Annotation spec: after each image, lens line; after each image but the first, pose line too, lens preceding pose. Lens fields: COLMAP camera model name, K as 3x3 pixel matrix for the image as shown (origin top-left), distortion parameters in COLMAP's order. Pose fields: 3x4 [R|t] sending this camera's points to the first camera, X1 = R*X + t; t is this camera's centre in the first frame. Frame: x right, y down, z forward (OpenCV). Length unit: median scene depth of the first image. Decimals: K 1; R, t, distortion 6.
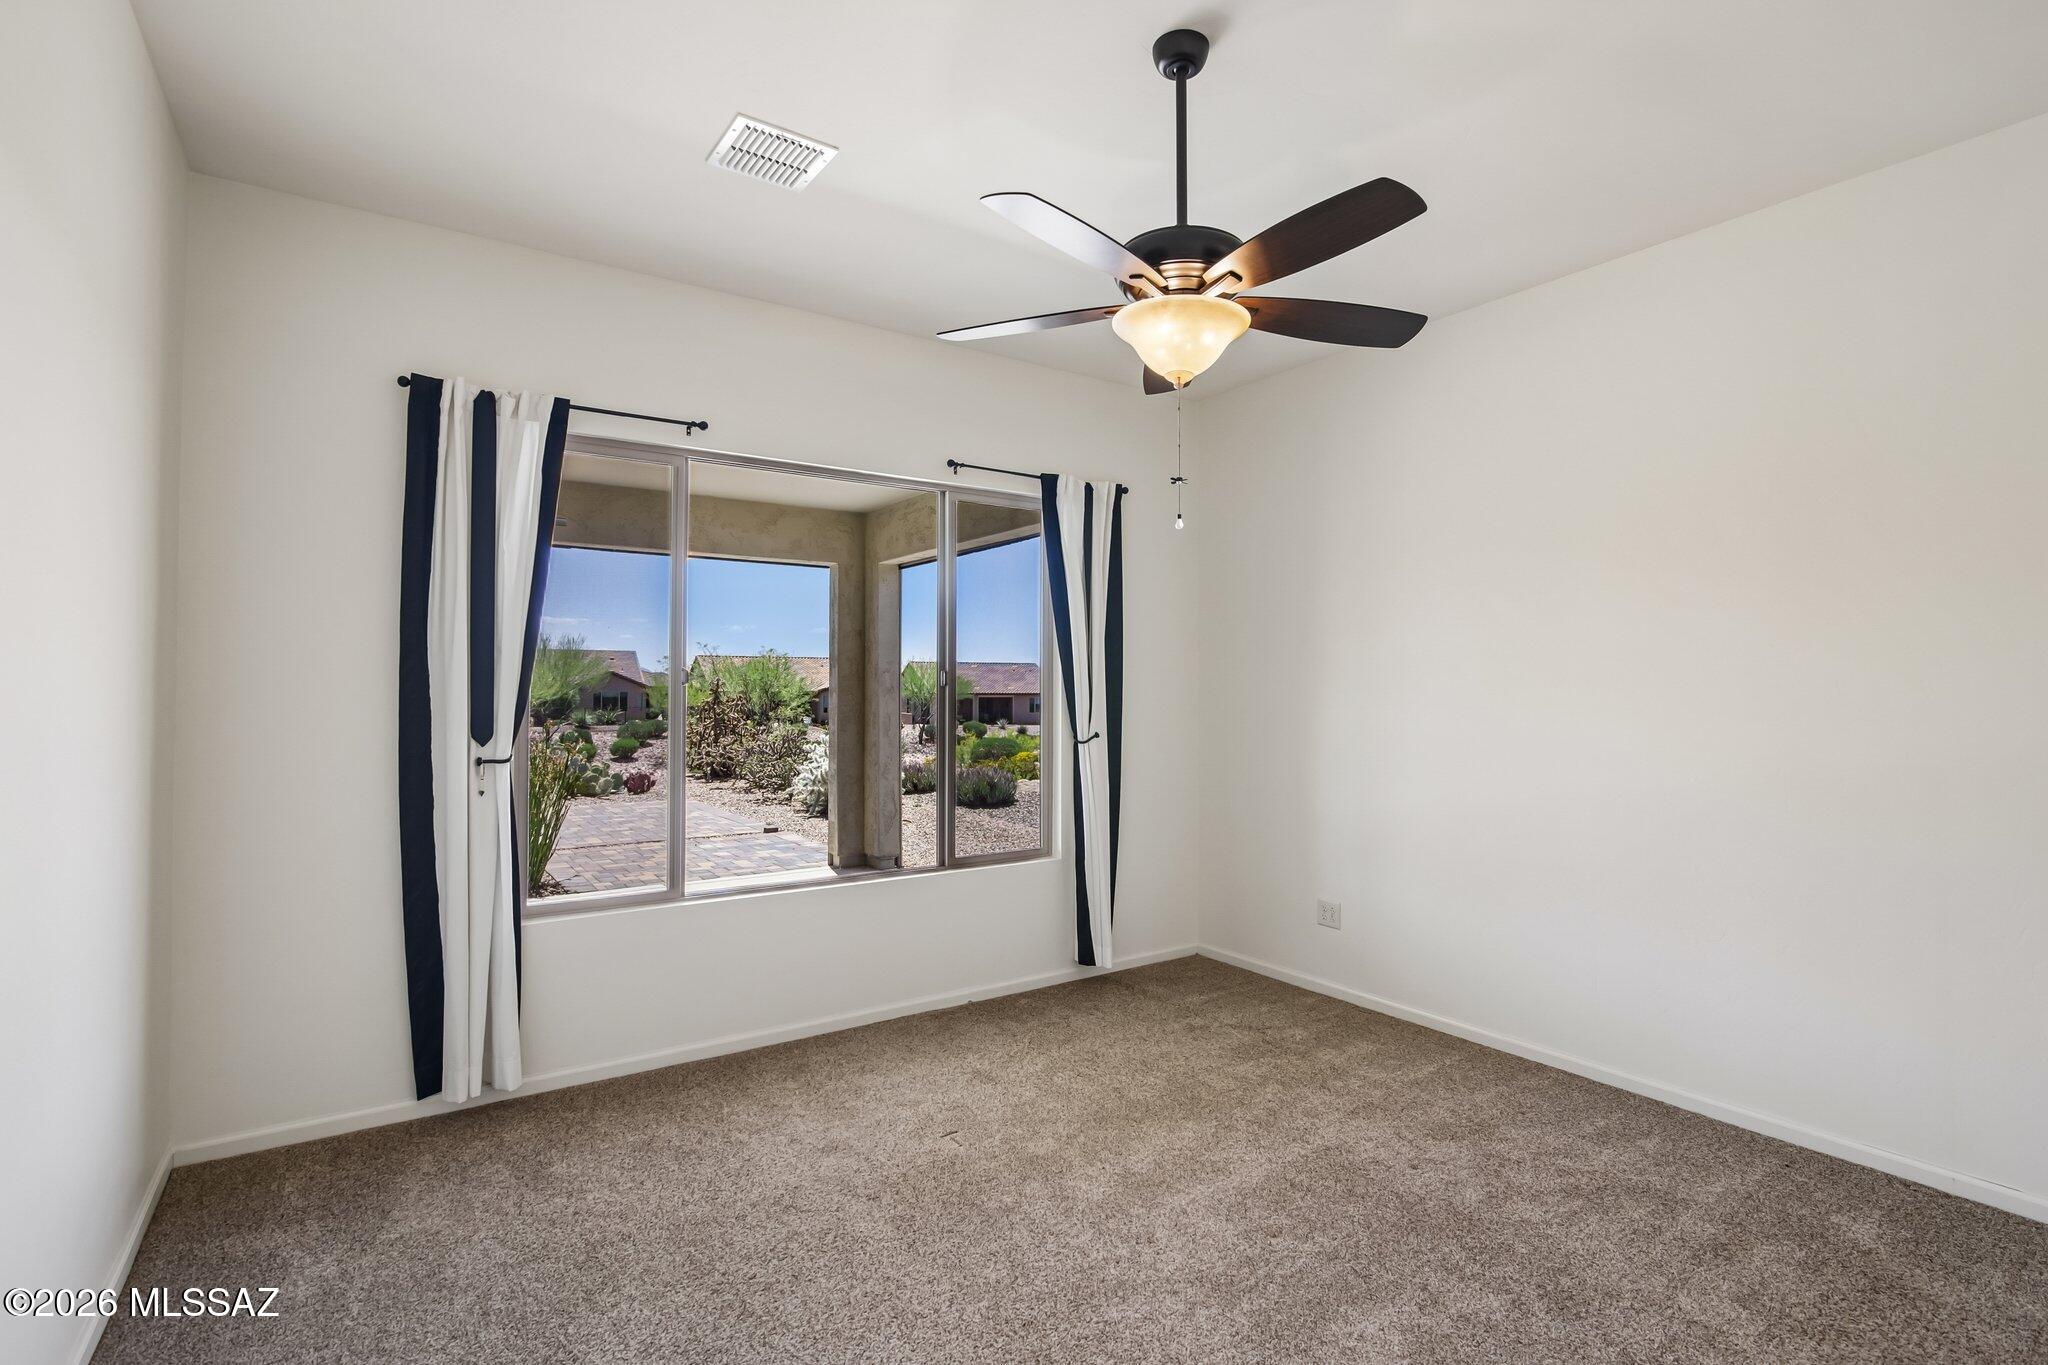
lens RADIAL K [[951.5, 0, 1012.6], [0, 951.5, 668.9], [0, 0, 1]] dist [-0.020989, 0.001920]
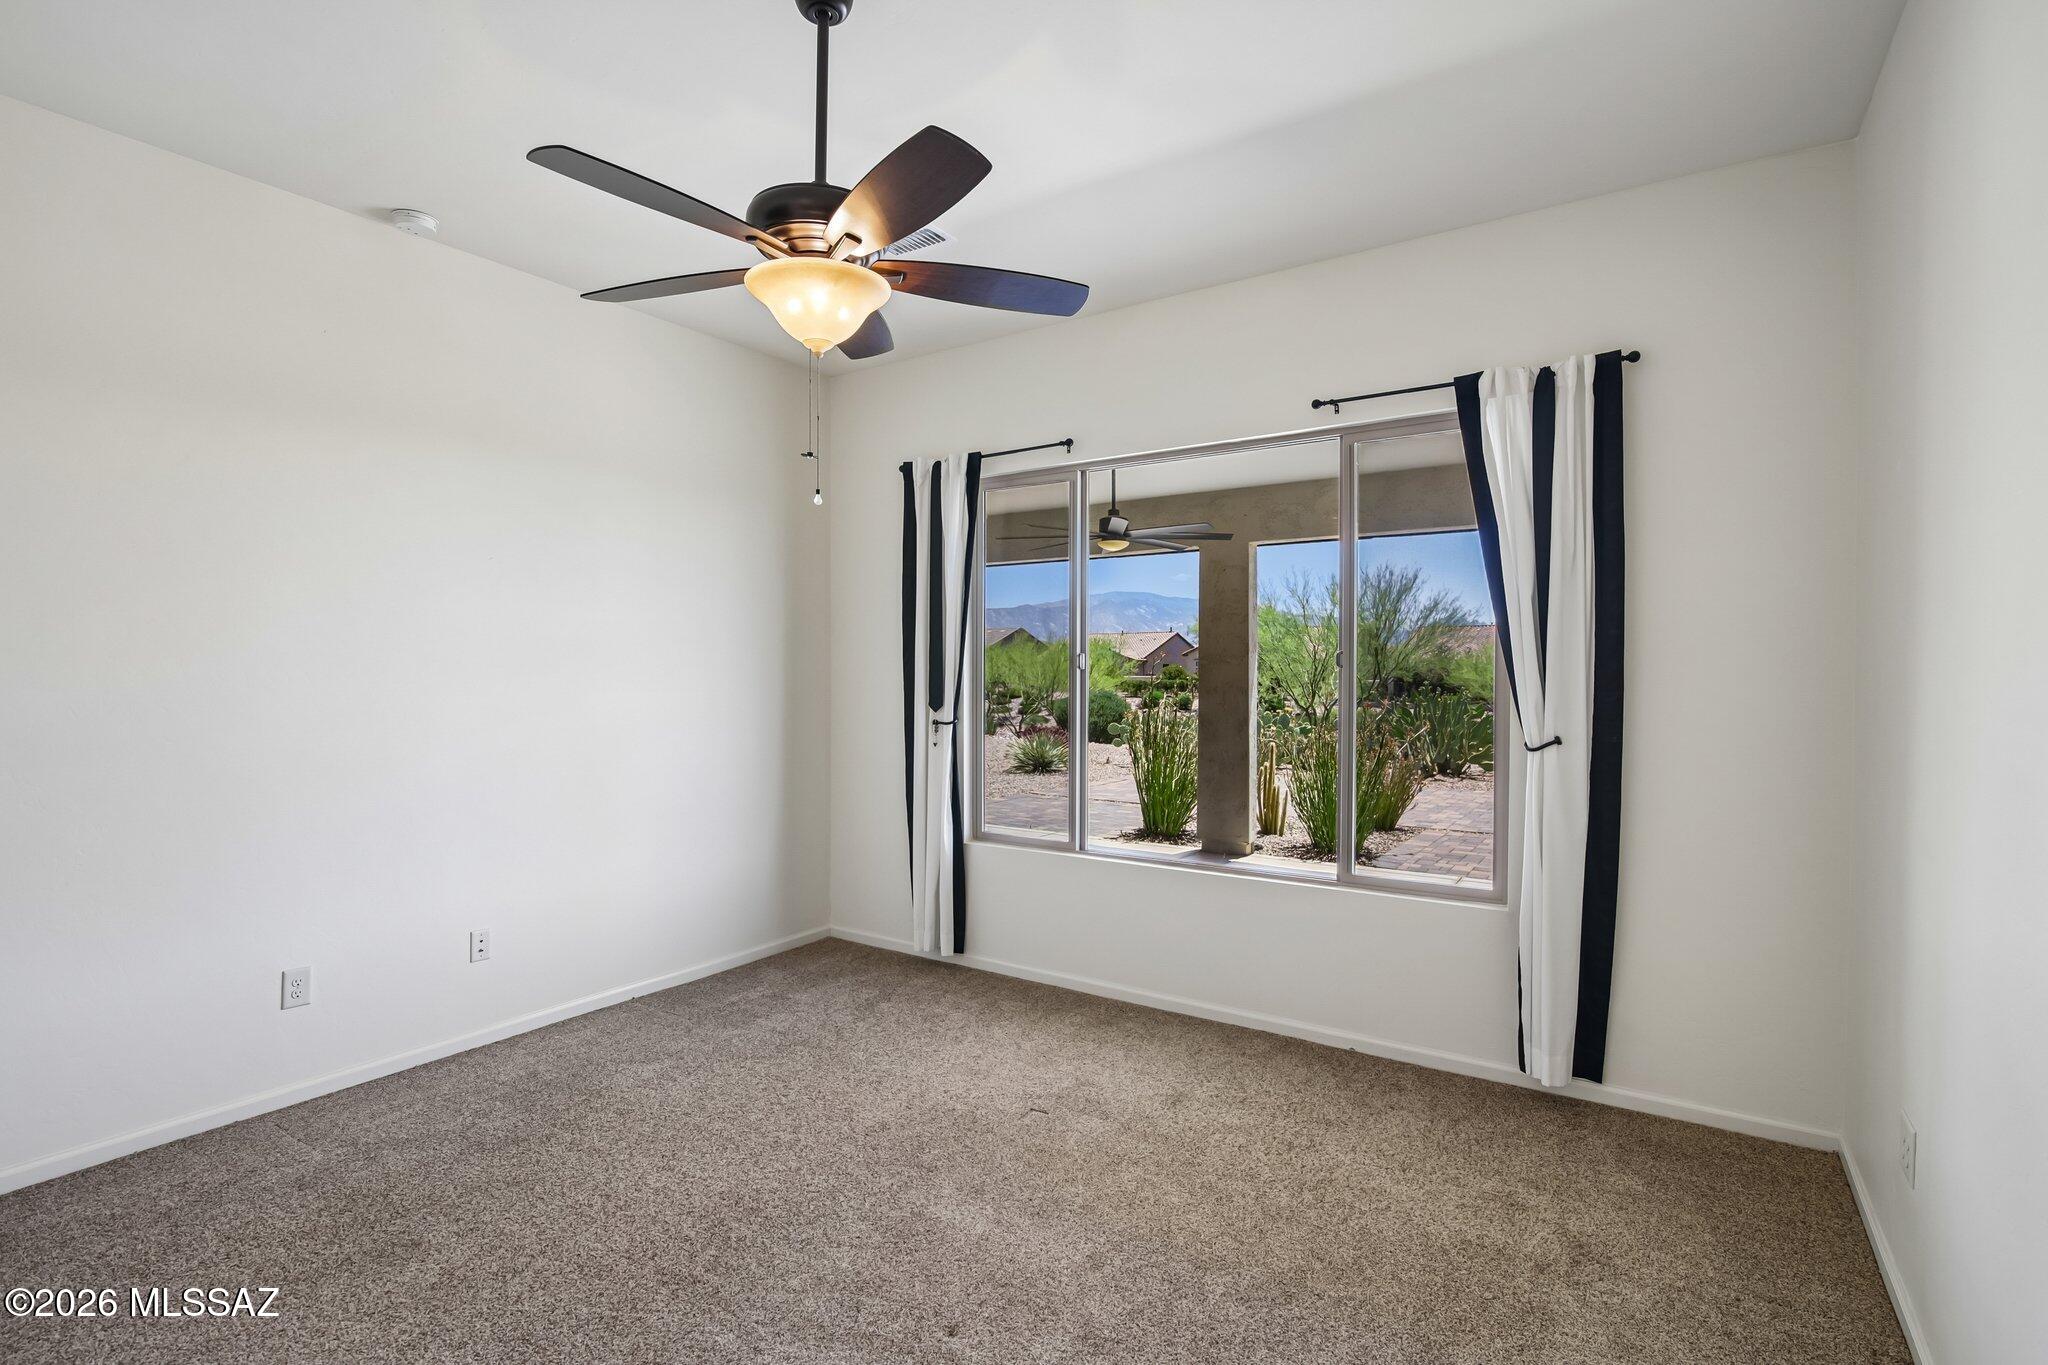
lens RADIAL K [[951.5, 0, 1025.9], [0, 951.5, 677.7], [0, 0, 1]] dist [-0.020989, 0.001920]
pose [[0.374677, 0.009960, -0.927102, 0.716704], [0.023799, 0.999509, 0.020356, 0.002988], [0.926850, -0.029691, 0.374256, 0.509738]]
